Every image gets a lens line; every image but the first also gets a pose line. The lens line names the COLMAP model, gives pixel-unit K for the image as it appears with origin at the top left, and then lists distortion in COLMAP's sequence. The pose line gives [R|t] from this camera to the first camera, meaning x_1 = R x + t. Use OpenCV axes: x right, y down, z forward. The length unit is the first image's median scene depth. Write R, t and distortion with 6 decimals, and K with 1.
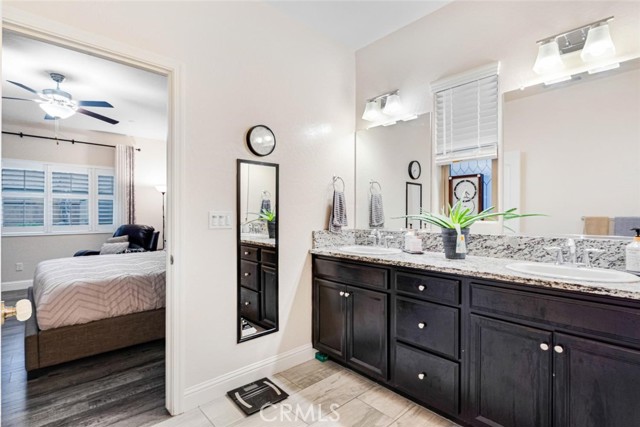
lens RADIAL K [[302.7, 0, 318.7], [0, 302.7, 214.4], [0, 0, 1]] dist [-0.007892, 0.003246]
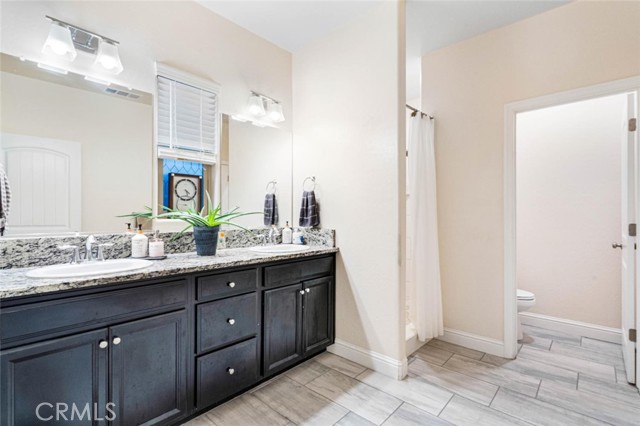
lens RADIAL K [[302.7, 0, 334.0], [0, 302.7, 210.9], [0, 0, 1]] dist [-0.007892, 0.003246]
pose [[-0.102616, 0.007344, 0.994694, -0.585971], [-0.005093, 0.999956, -0.007909, -0.000916], [-0.994708, -0.005877, -0.102574, 0.622412]]
